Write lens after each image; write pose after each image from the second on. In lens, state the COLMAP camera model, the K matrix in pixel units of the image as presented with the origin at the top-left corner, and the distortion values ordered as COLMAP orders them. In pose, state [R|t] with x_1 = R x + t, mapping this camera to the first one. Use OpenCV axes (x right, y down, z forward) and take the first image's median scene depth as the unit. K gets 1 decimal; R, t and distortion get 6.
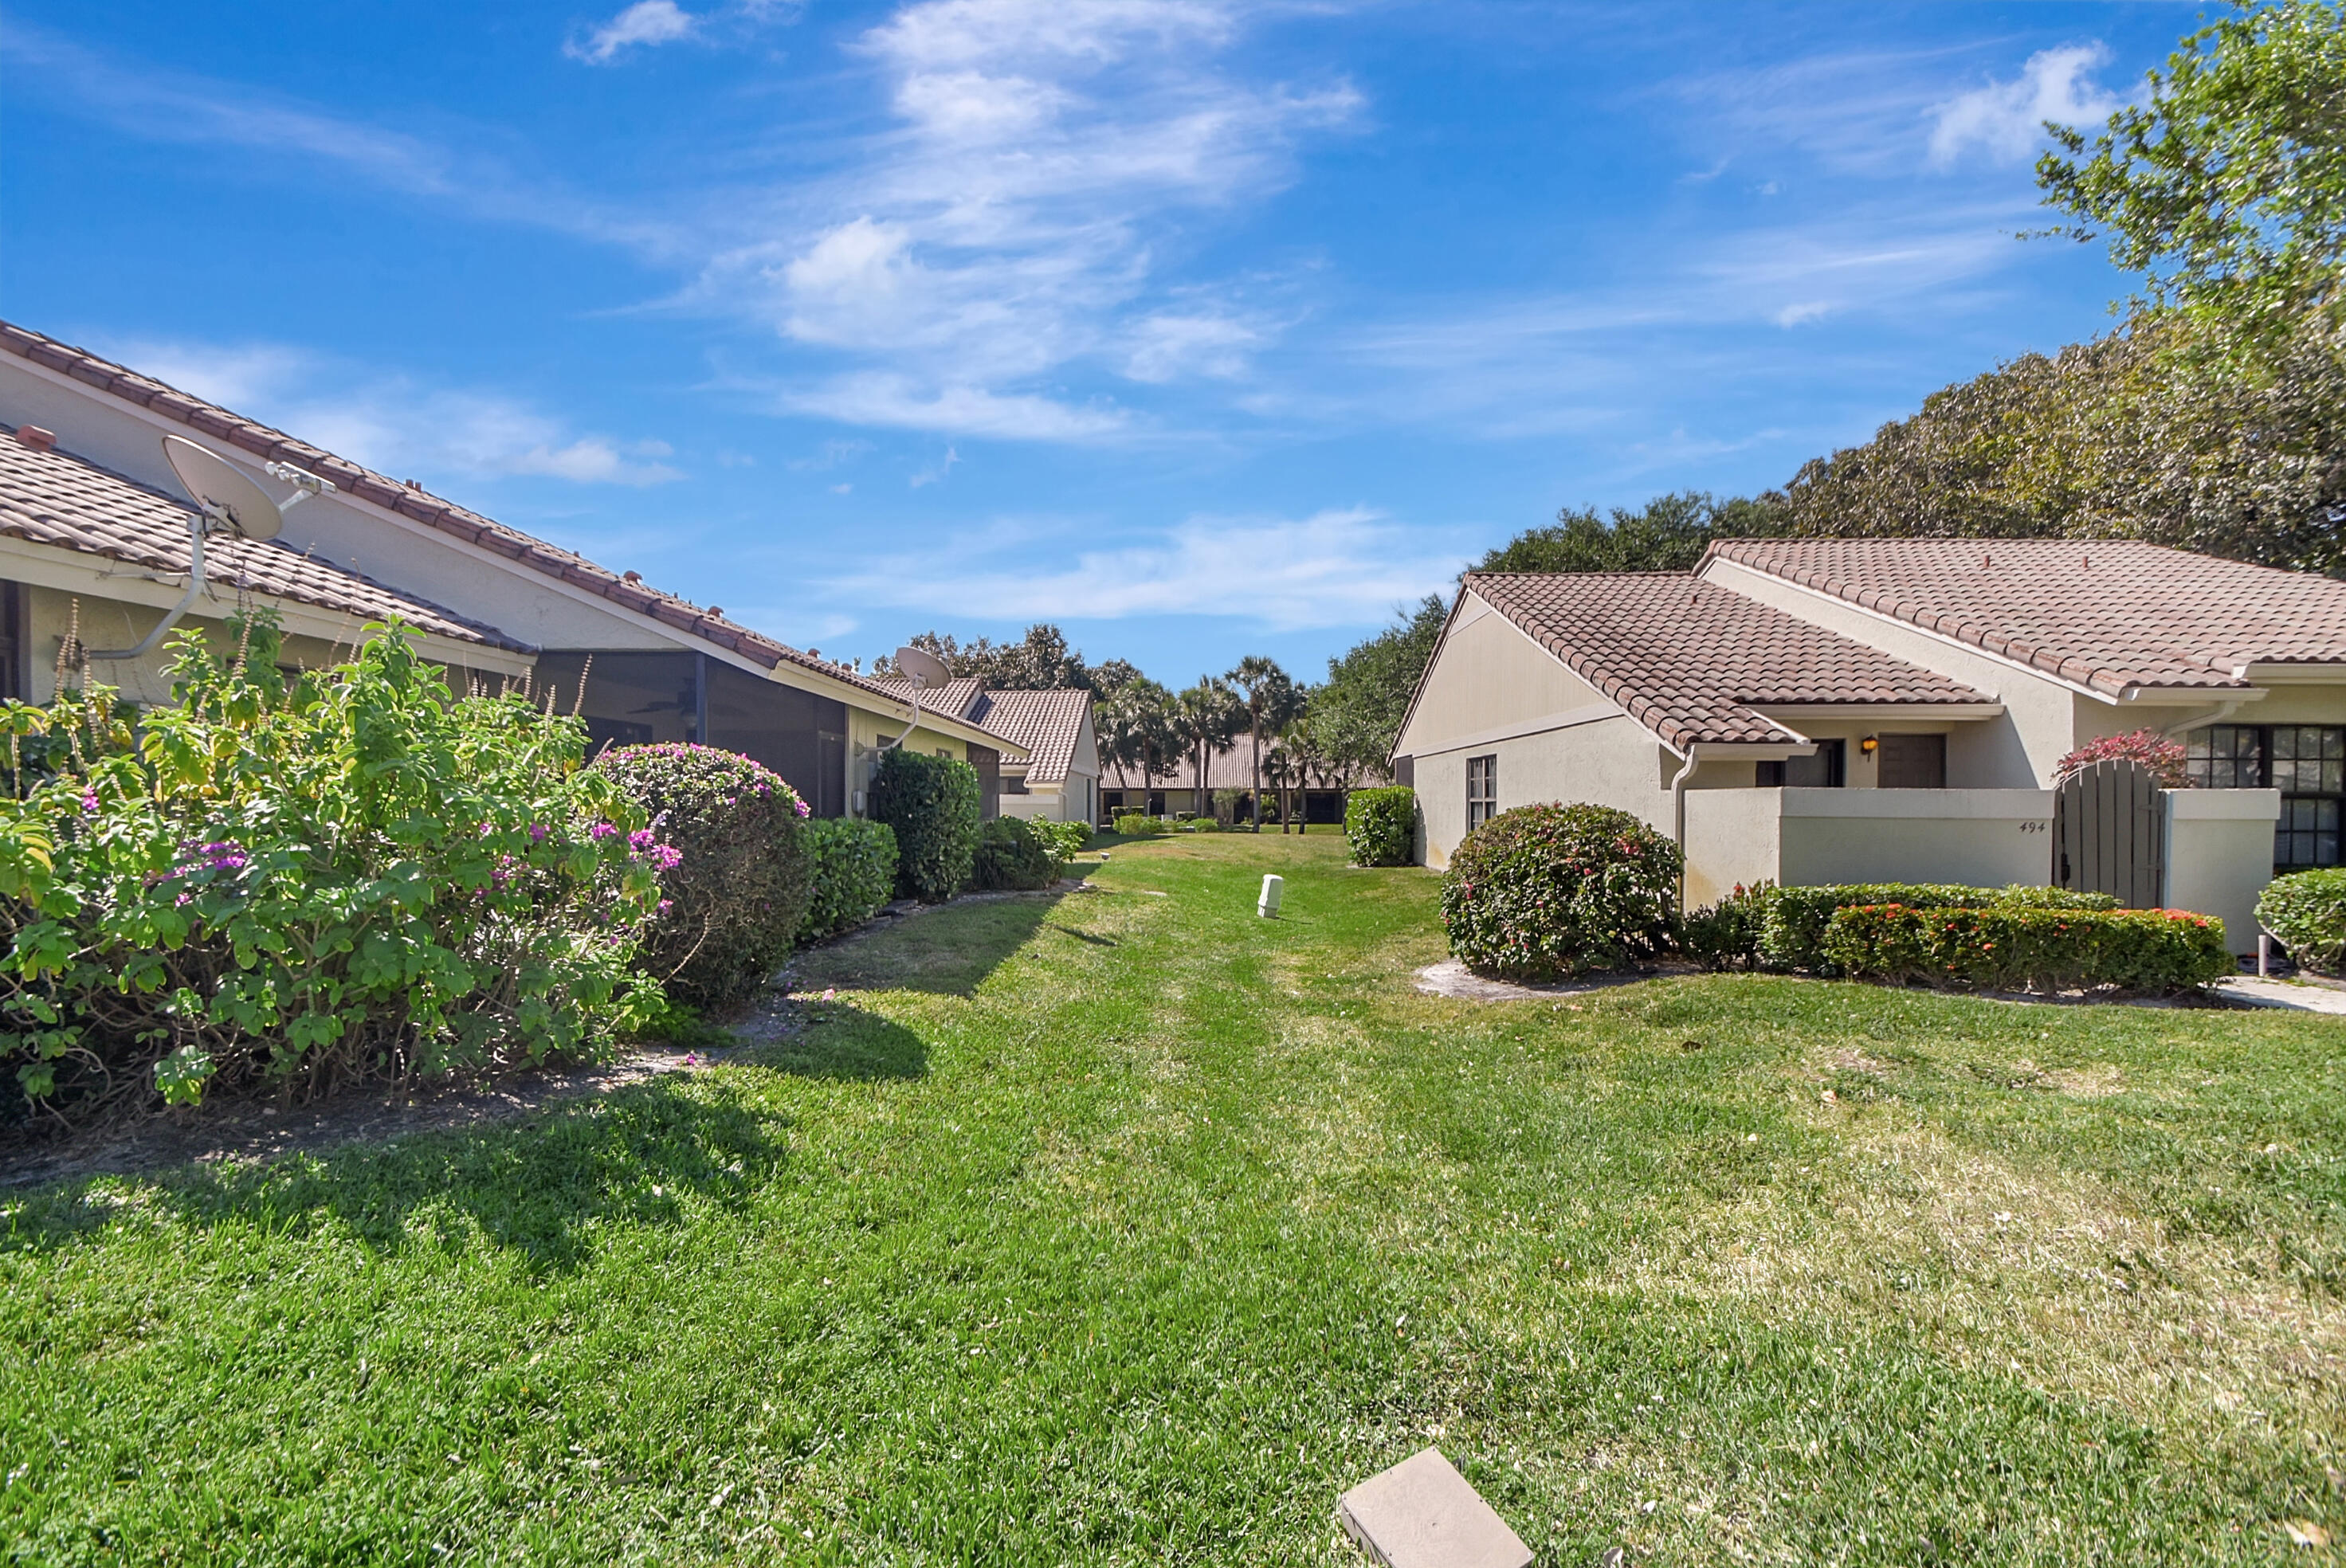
lens RADIAL K [[1027.3, 0, 1172.5], [0, 1027.3, 832.4], [0, 0, 1]] dist [0.018117, -0.013087]
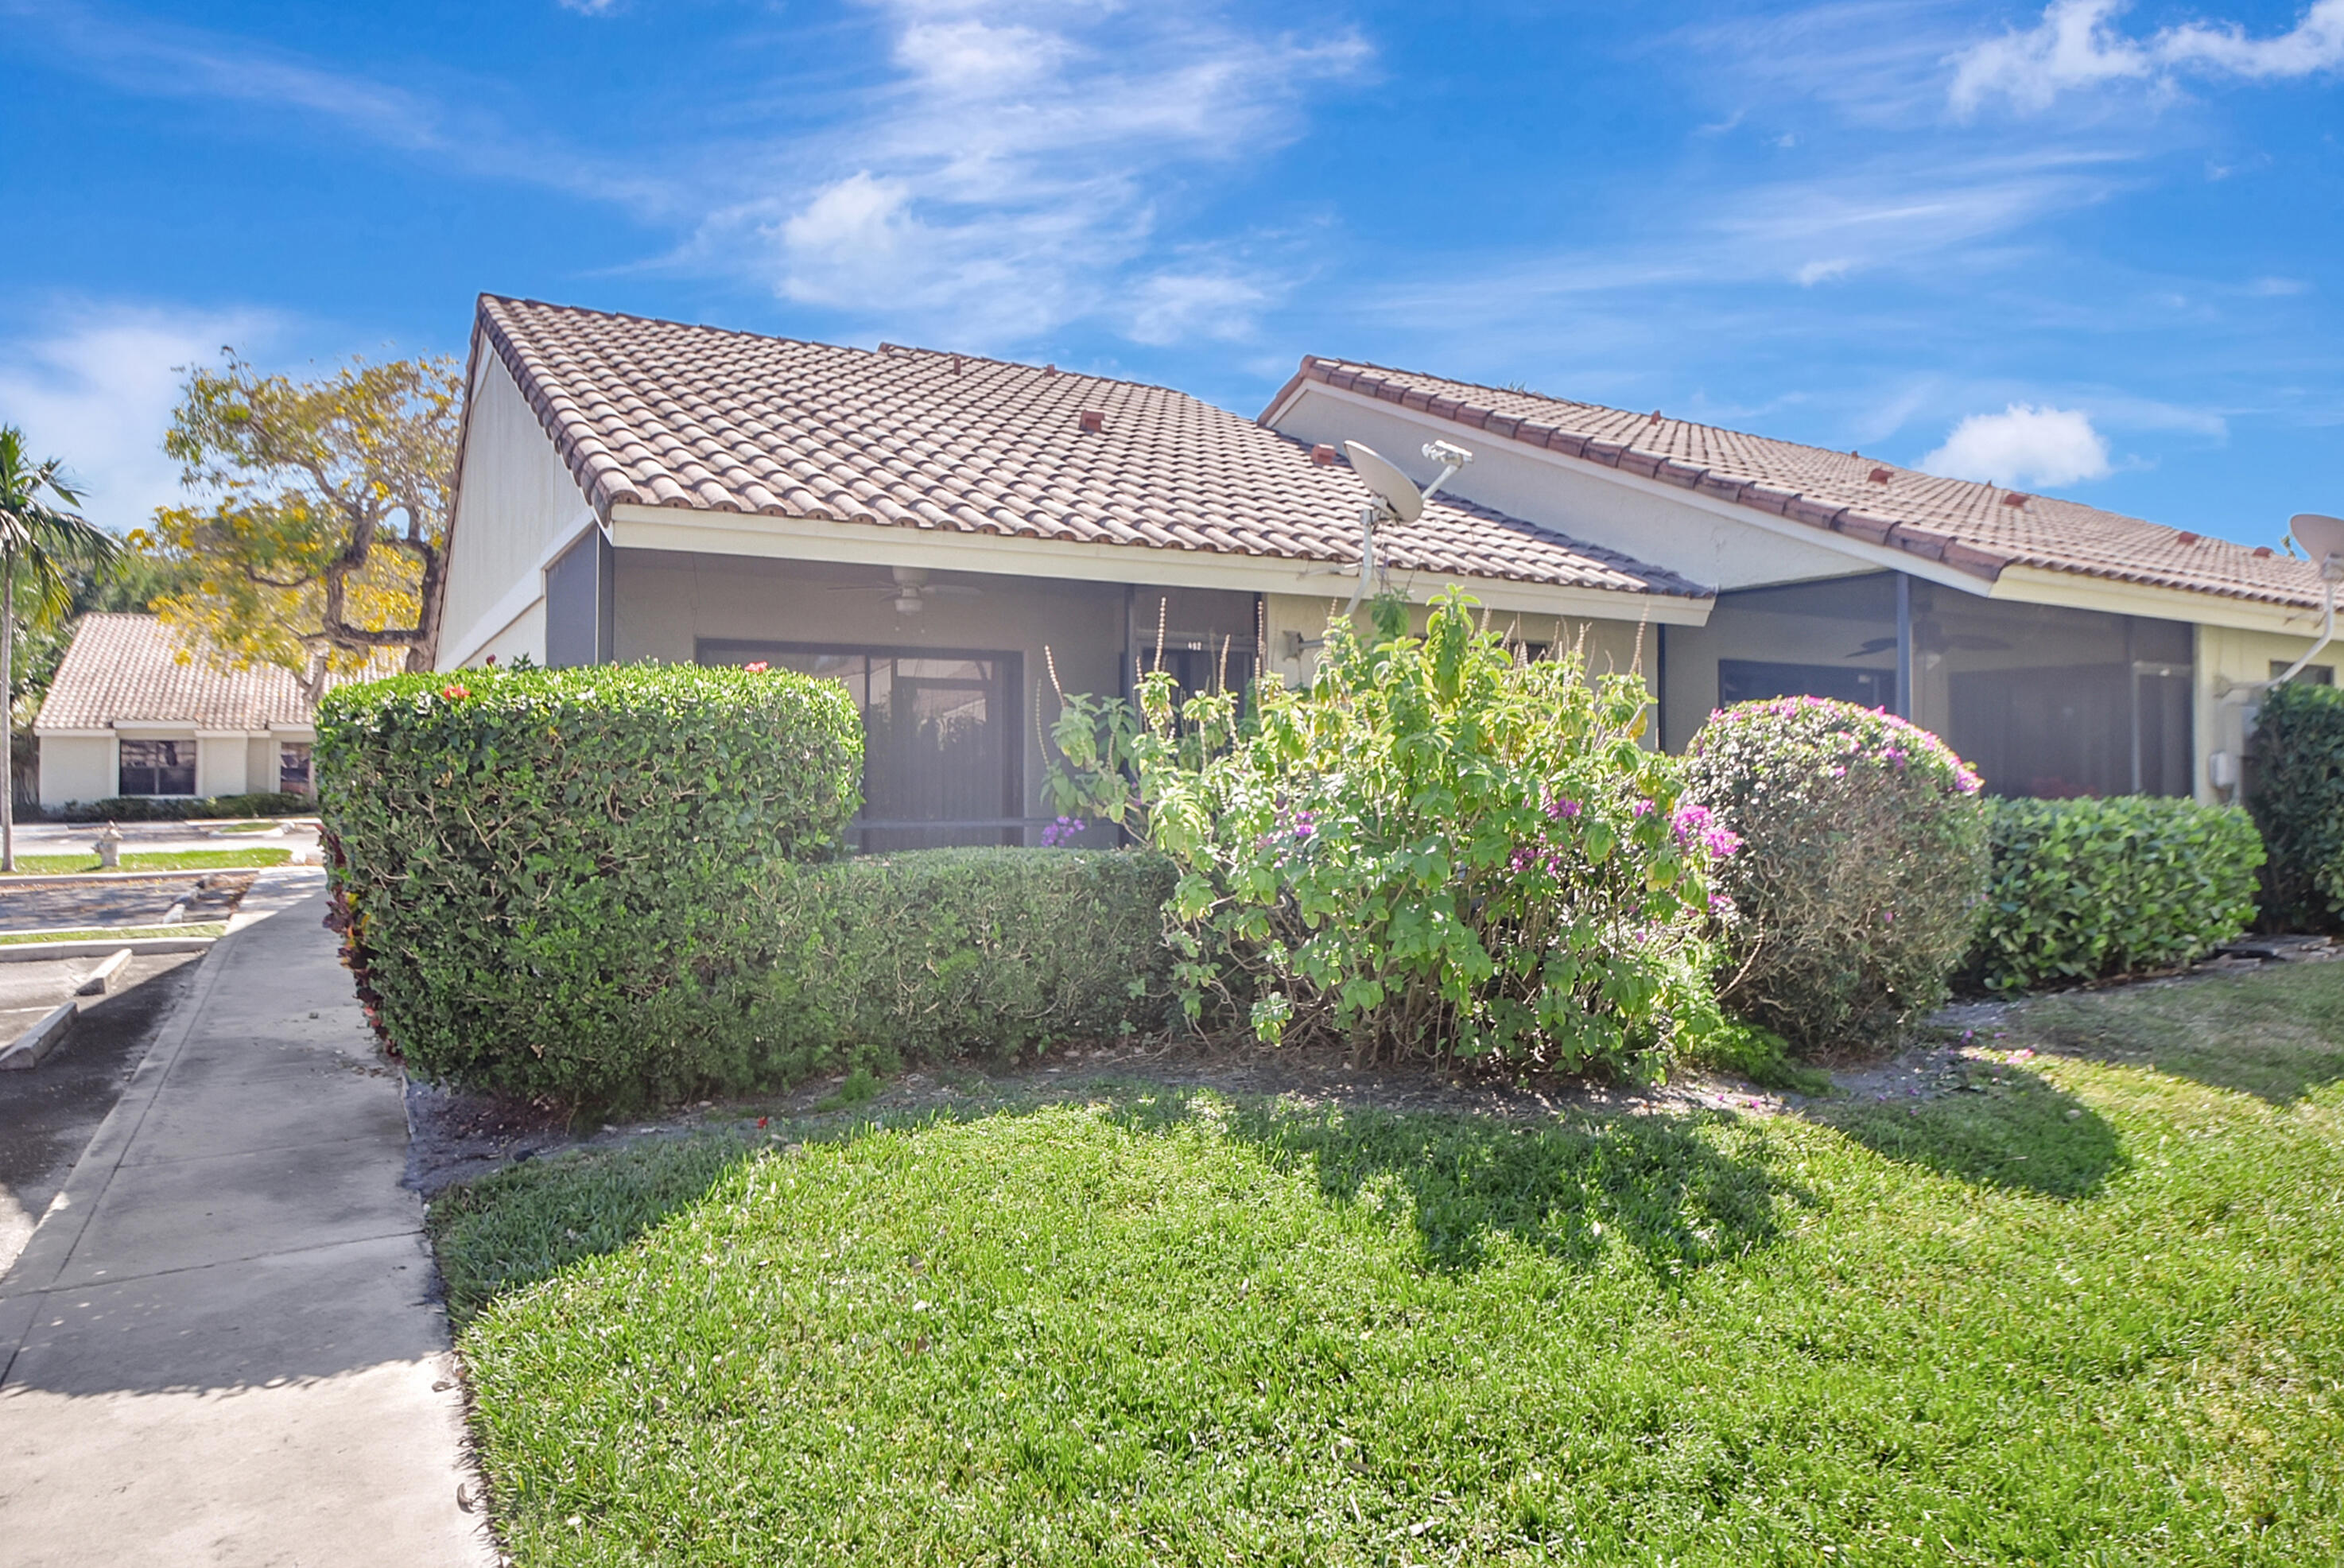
lens RADIAL K [[1398.2, 0, 1172.0], [0, 1398.2, 784.0], [0, 0, 1]] dist [-0.009129, -0.000603]
pose [[0.546622, 0.002119, -0.837377, 0.203308], [-0.020212, 0.999739, -0.010663, -0.001152], [0.837135, 0.022753, 0.546522, 0.049229]]
